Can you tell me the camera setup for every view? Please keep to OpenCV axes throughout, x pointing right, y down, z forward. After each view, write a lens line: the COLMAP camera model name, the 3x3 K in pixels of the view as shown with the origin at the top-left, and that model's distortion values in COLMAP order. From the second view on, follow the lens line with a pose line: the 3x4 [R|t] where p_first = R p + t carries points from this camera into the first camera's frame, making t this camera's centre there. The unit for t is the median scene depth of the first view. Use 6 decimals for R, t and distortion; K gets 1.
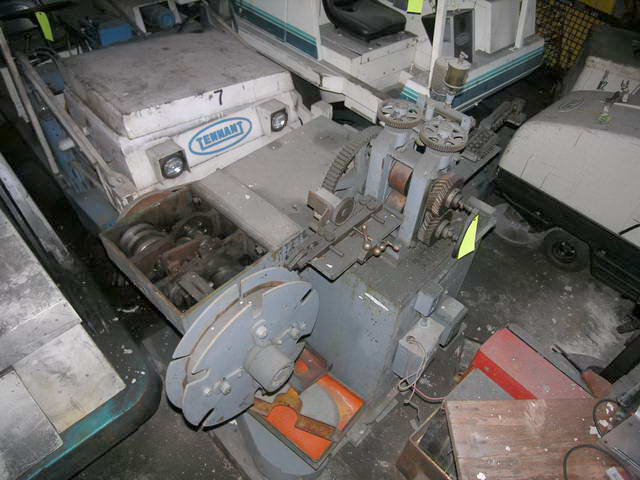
lens RADIAL K [[451.4, 0, 320.6], [0, 451.4, 219.8], [0, 0, 1]] dist [-0.002337, -0.000980]
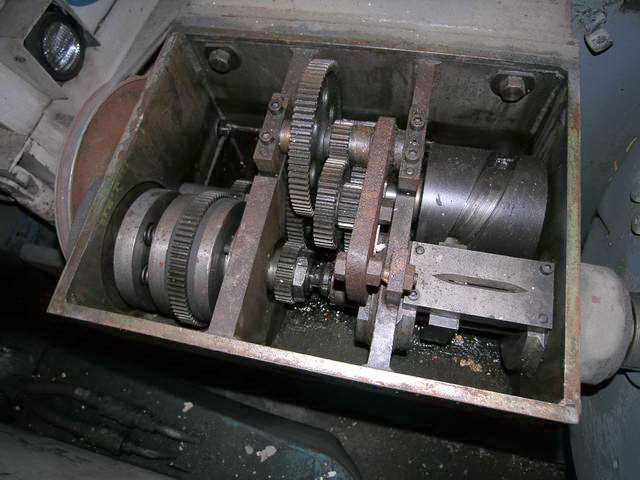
lens RADIAL K [[451.4, 0, 320.6], [0, 451.4, 219.8], [0, 0, 1]] dist [-0.002337, -0.000980]
pose [[0.844375, -0.525466, 0.104478, -0.251194], [0.463396, 0.814186, 0.349808, -0.022543], [-0.268877, -0.246954, 0.930977, 0.511980]]
